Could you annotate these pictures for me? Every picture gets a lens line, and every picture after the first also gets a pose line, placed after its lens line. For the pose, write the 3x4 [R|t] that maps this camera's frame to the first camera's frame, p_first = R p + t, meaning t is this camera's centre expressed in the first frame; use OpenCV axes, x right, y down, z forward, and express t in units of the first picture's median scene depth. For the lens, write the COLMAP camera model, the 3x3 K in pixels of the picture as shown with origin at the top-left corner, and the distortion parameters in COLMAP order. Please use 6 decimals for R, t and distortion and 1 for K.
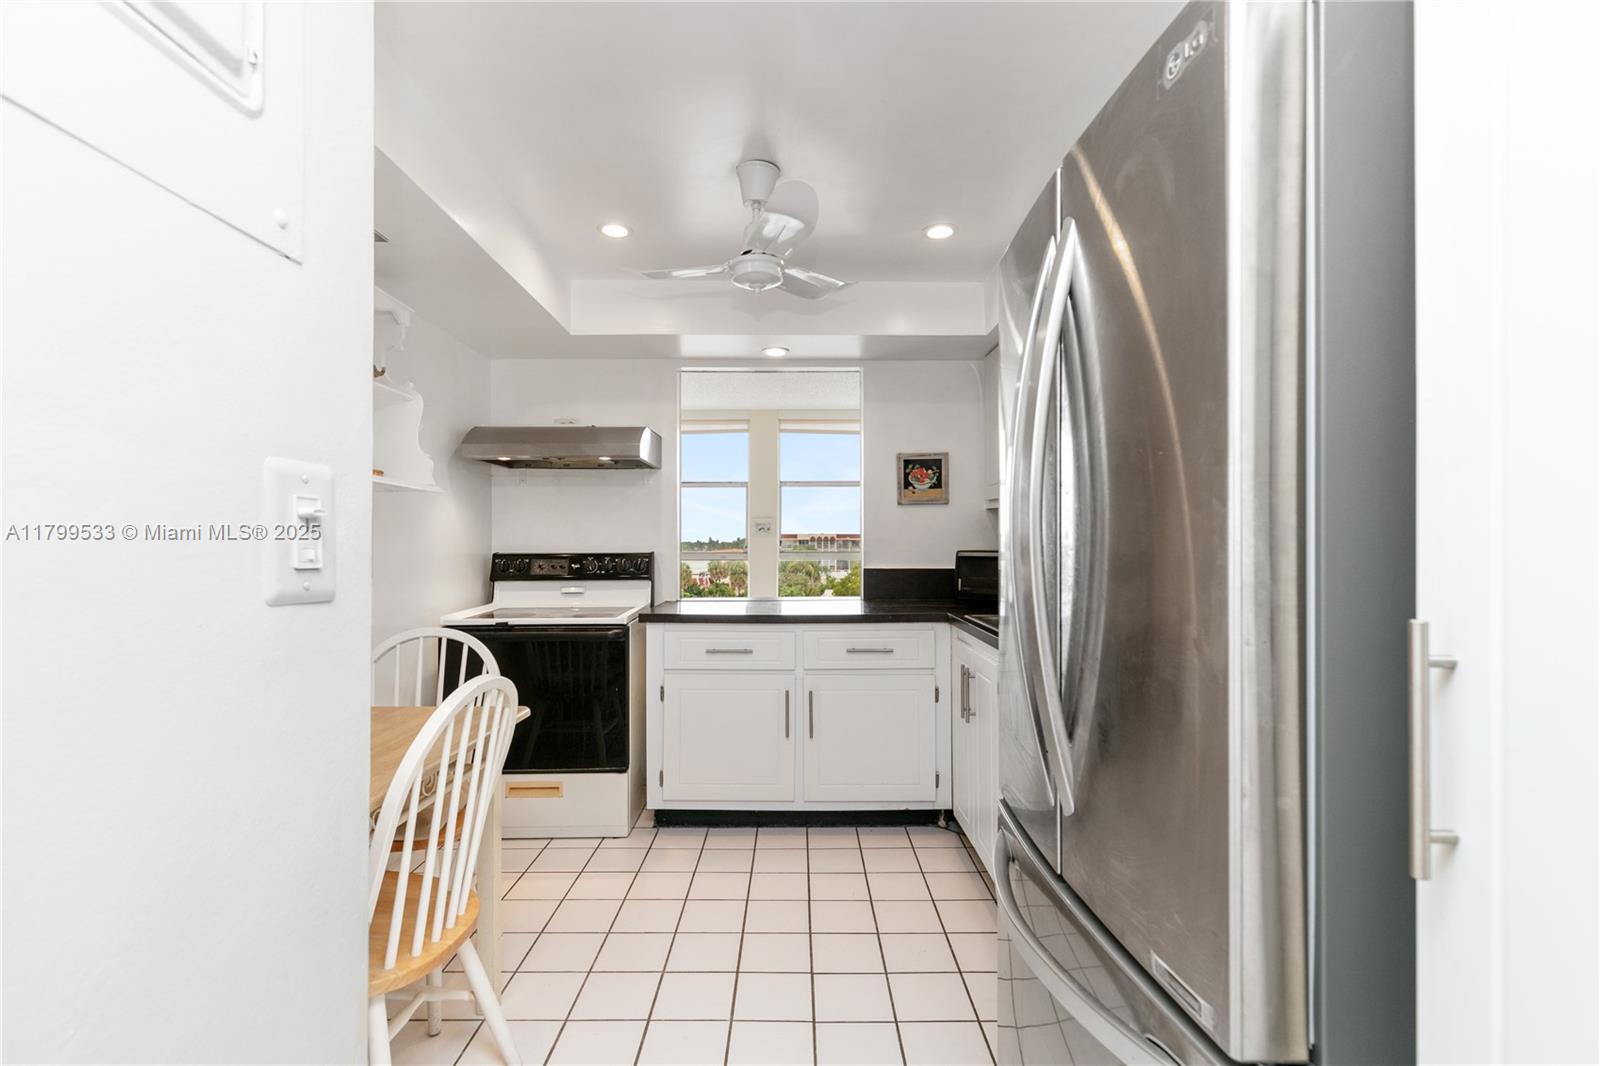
lens RADIAL K [[734.5, 0, 800.0], [0, 734.5, 533.0], [0, 0, 1]] dist [0.003159, 0.000158]
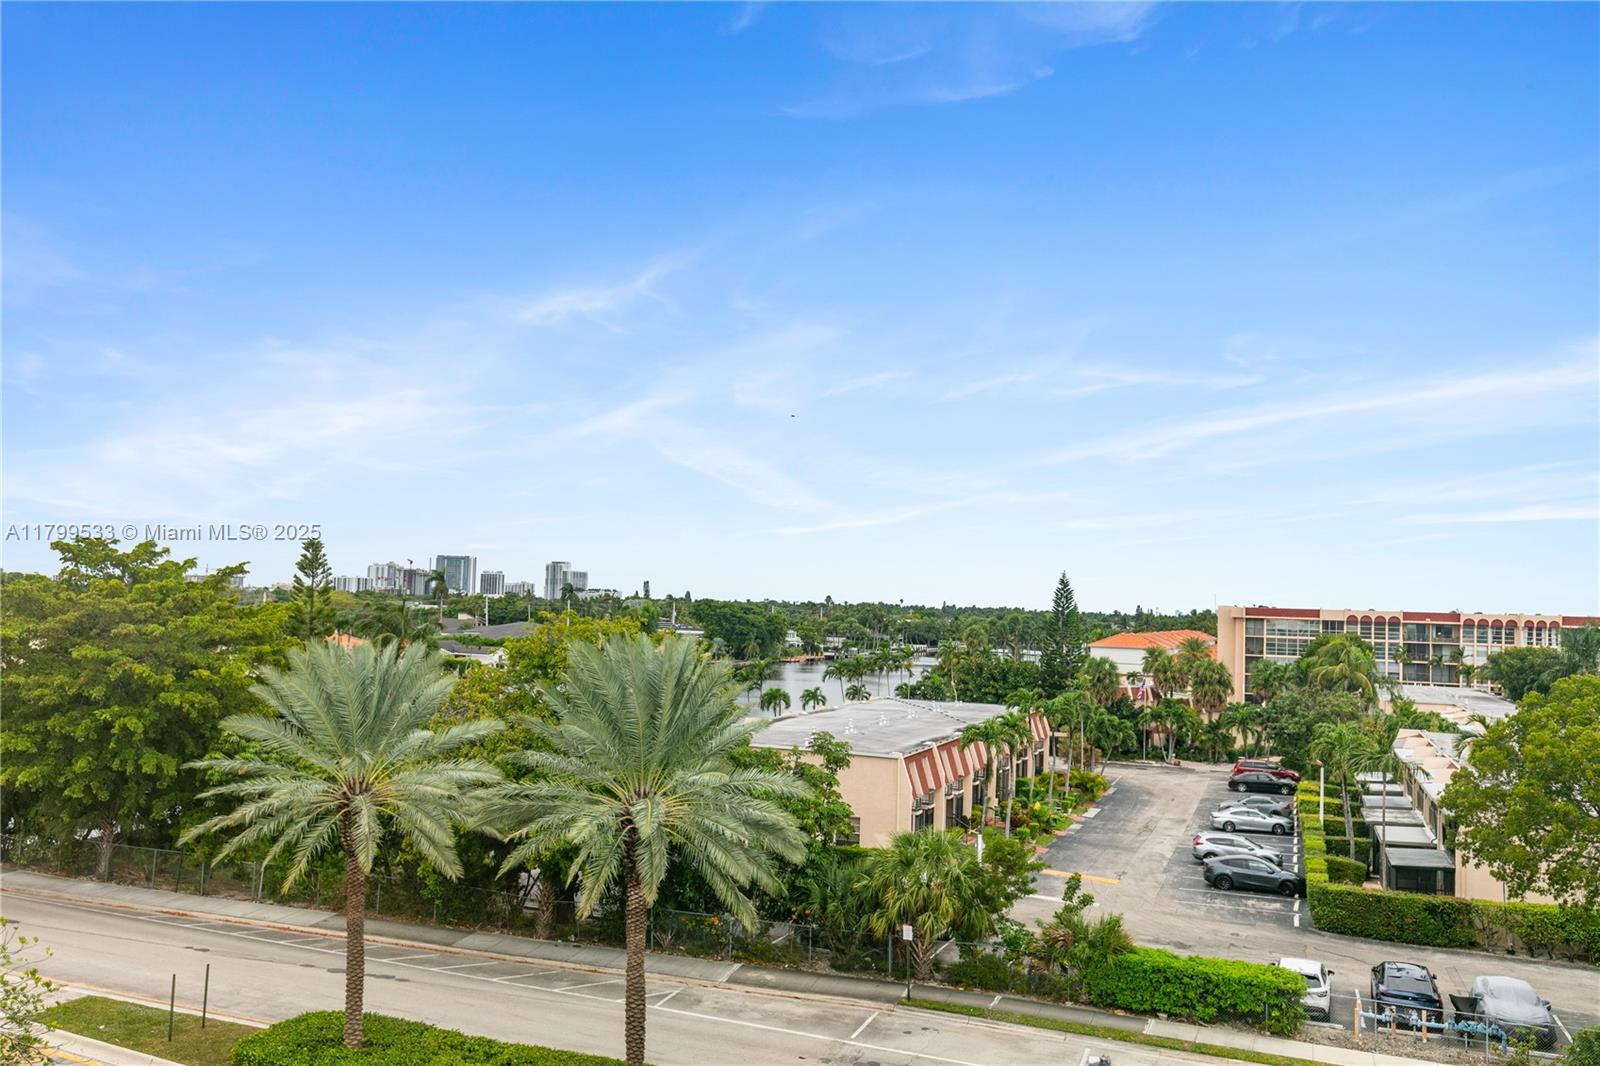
lens RADIAL K [[1228.5, 0, 800.0], [0, 1228.5, 533.0], [0, 0, 1]] dist [0.006302, -0.001889]
pose [[0.925520, 0.006479, -0.378644, -0.699947], [-0.025676, 0.998626, -0.045673, -0.159047], [0.377828, 0.051993, 0.924415, 1.931911]]
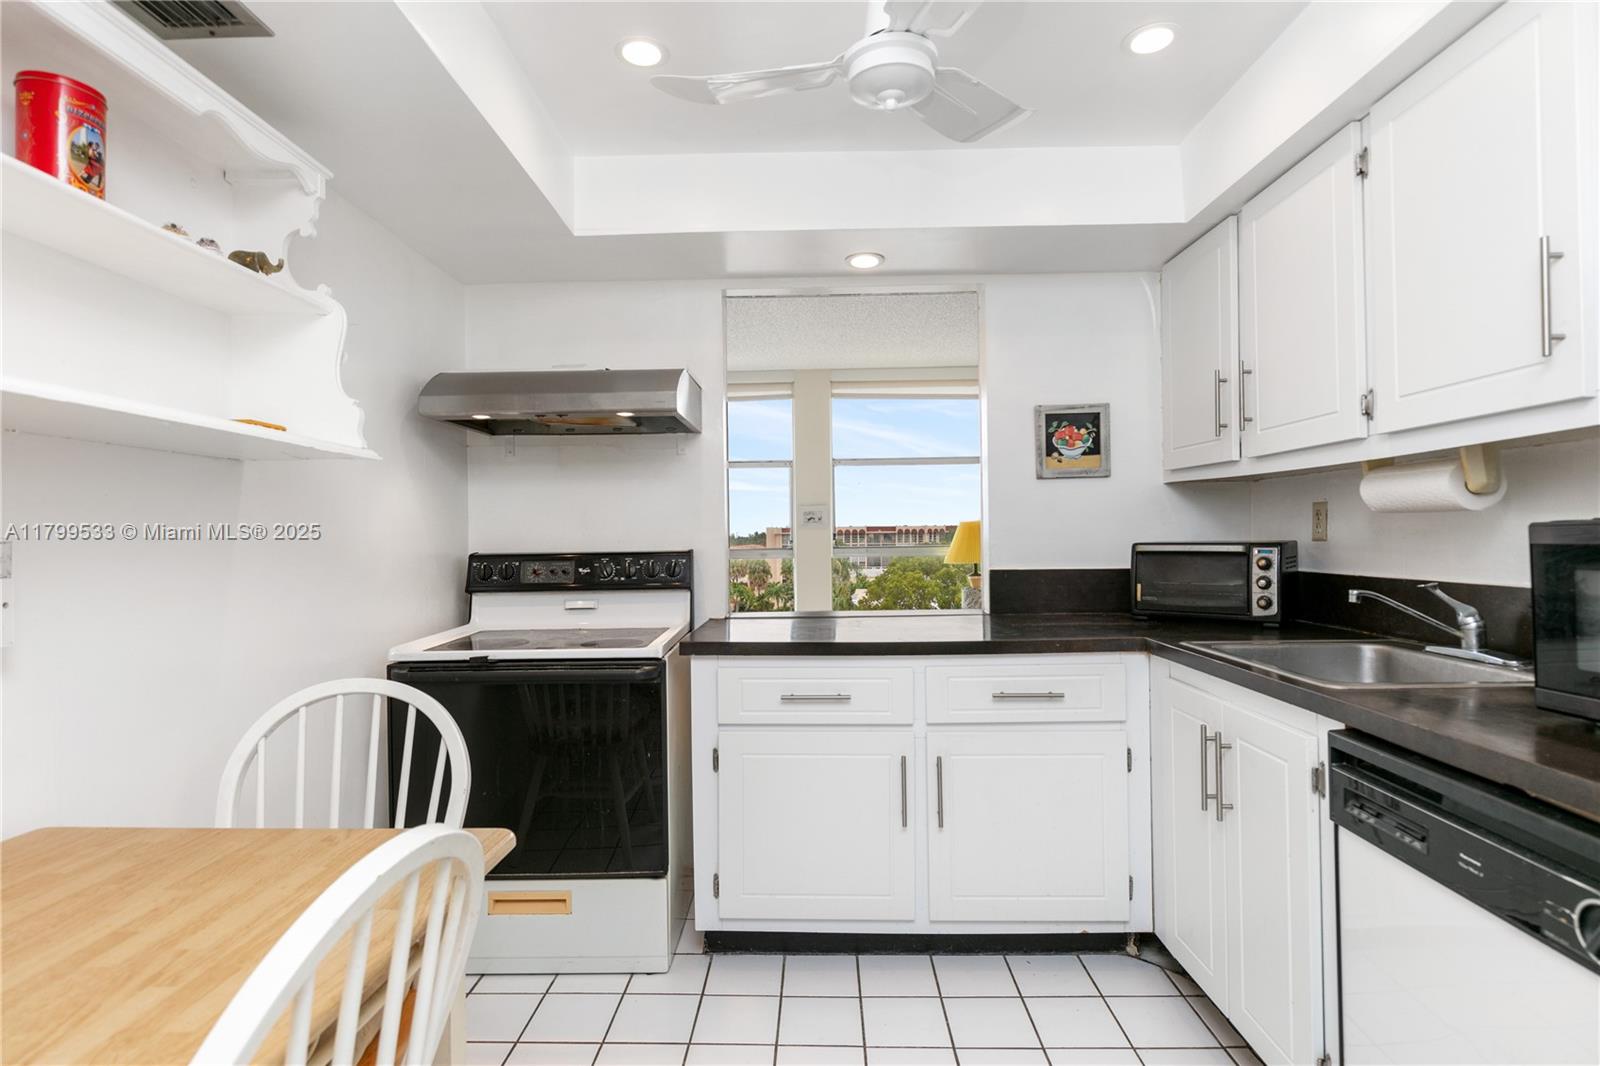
lens RADIAL K [[816.8, 0, 800.0], [0, 816.8, 533.0], [0, 0, 1]] dist [-0.004291, -0.000840]
pose [[0.999490, -0.011014, -0.029962, -0.072547], [0.011264, 0.999903, 0.008192, 0.004566], [0.029869, -0.008525, 0.999517, 0.216606]]
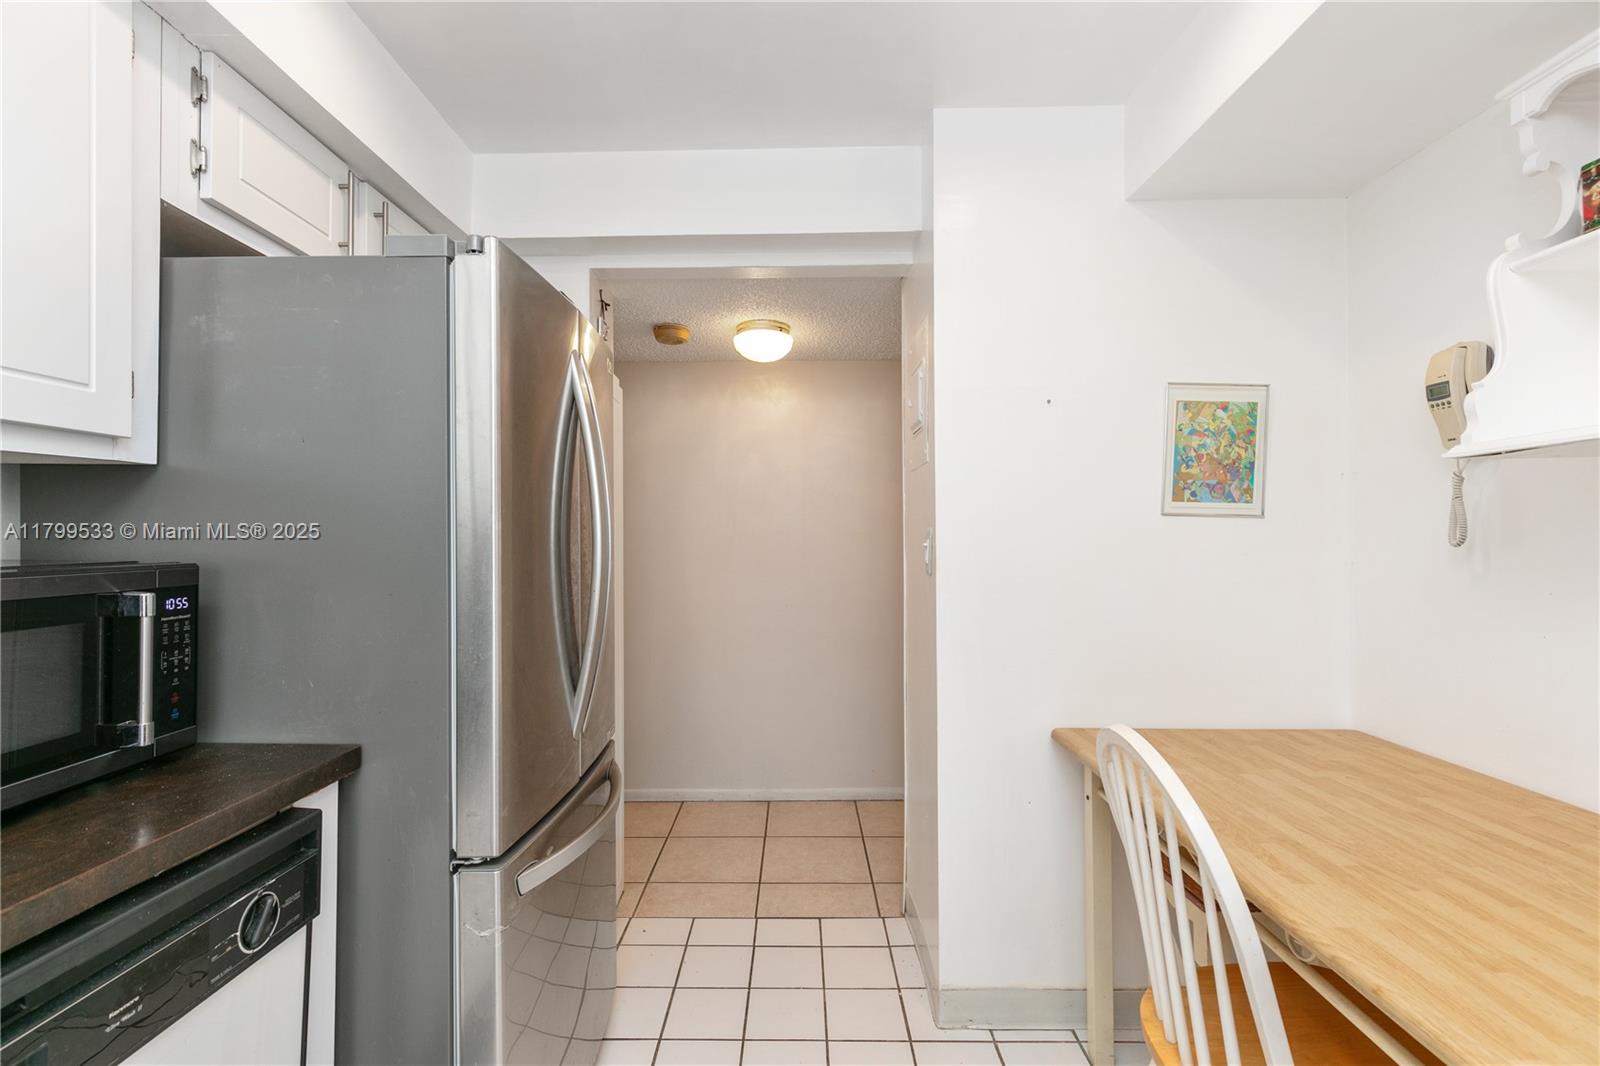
lens RADIAL K [[722.7, 0, 793.2], [0, 722.7, 536.3], [0, 0, 1]] dist [0.002272, 0.000227]
pose [[-0.999771, 0.002951, 0.021198, -0.032674], [0.002629, 0.999881, -0.015182, -0.002362], [-0.021241, -0.015123, -0.999660, 0.748205]]
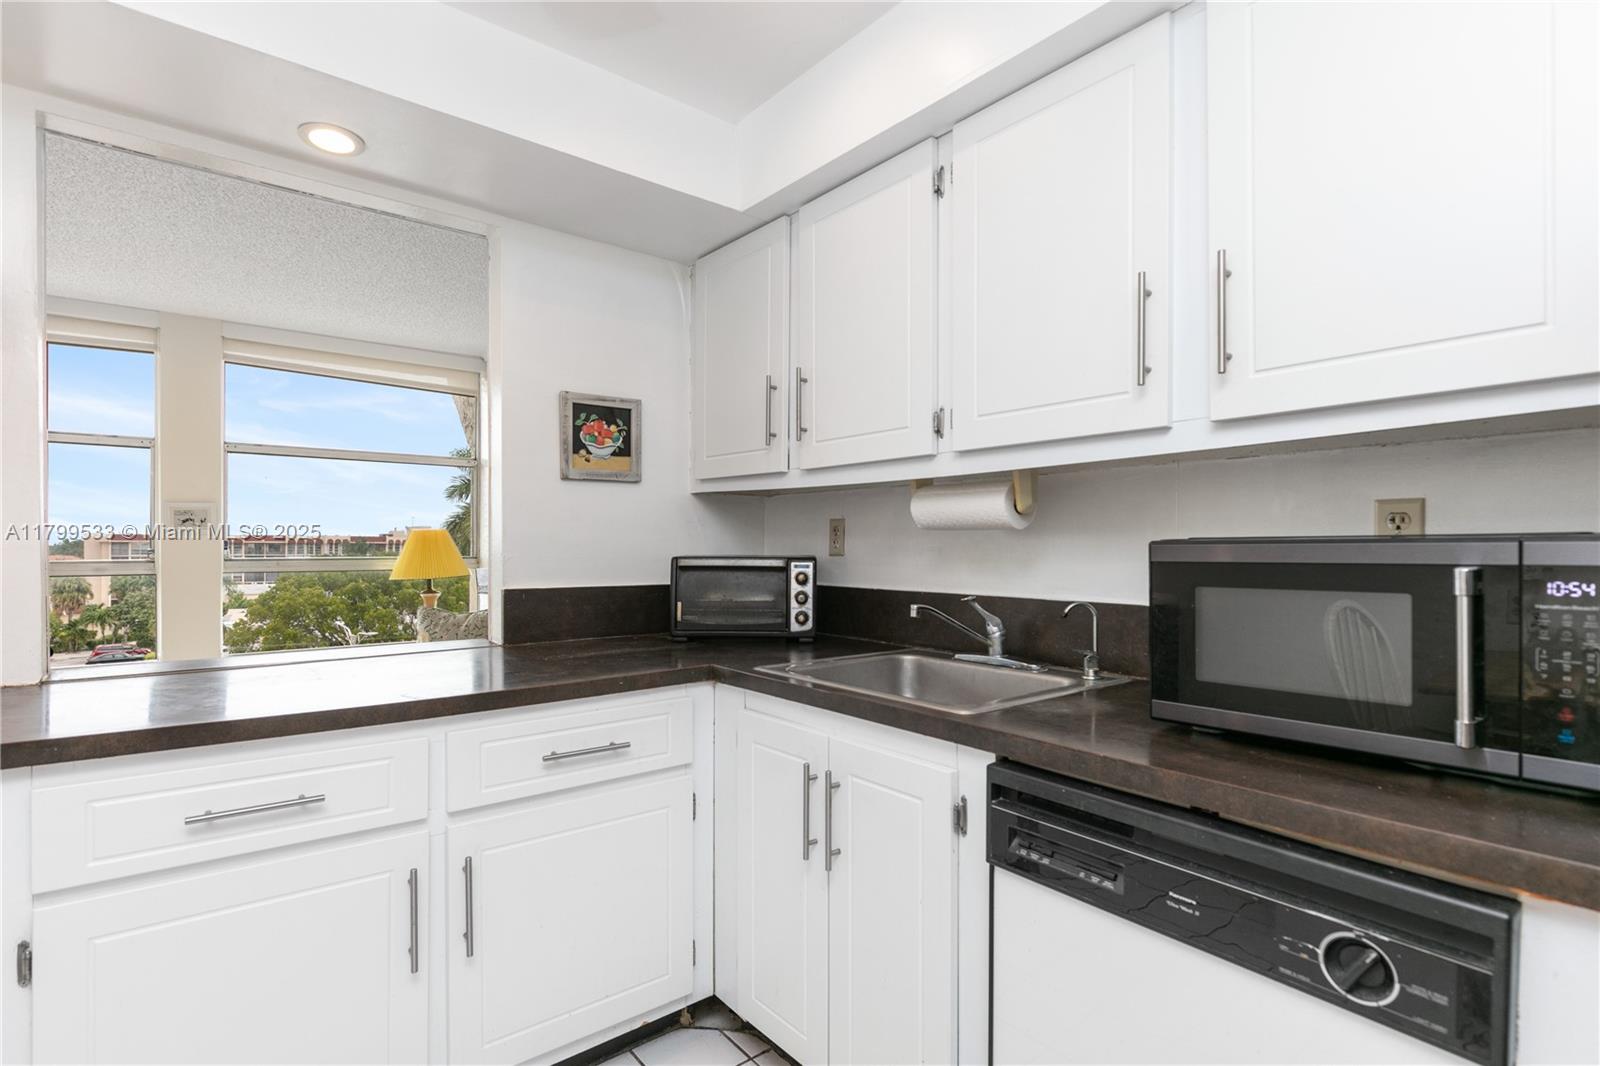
lens RADIAL K [[781.7, 0, 798.4], [0, 781.7, 552.9], [0, 0, 1]] dist [0.002220, -0.001154]
pose [[0.783932, -0.001642, 0.620844, -0.108744], [-0.011041, 0.999801, 0.016586, 0.008093], [-0.620748, -0.019857, 0.783759, 0.401342]]
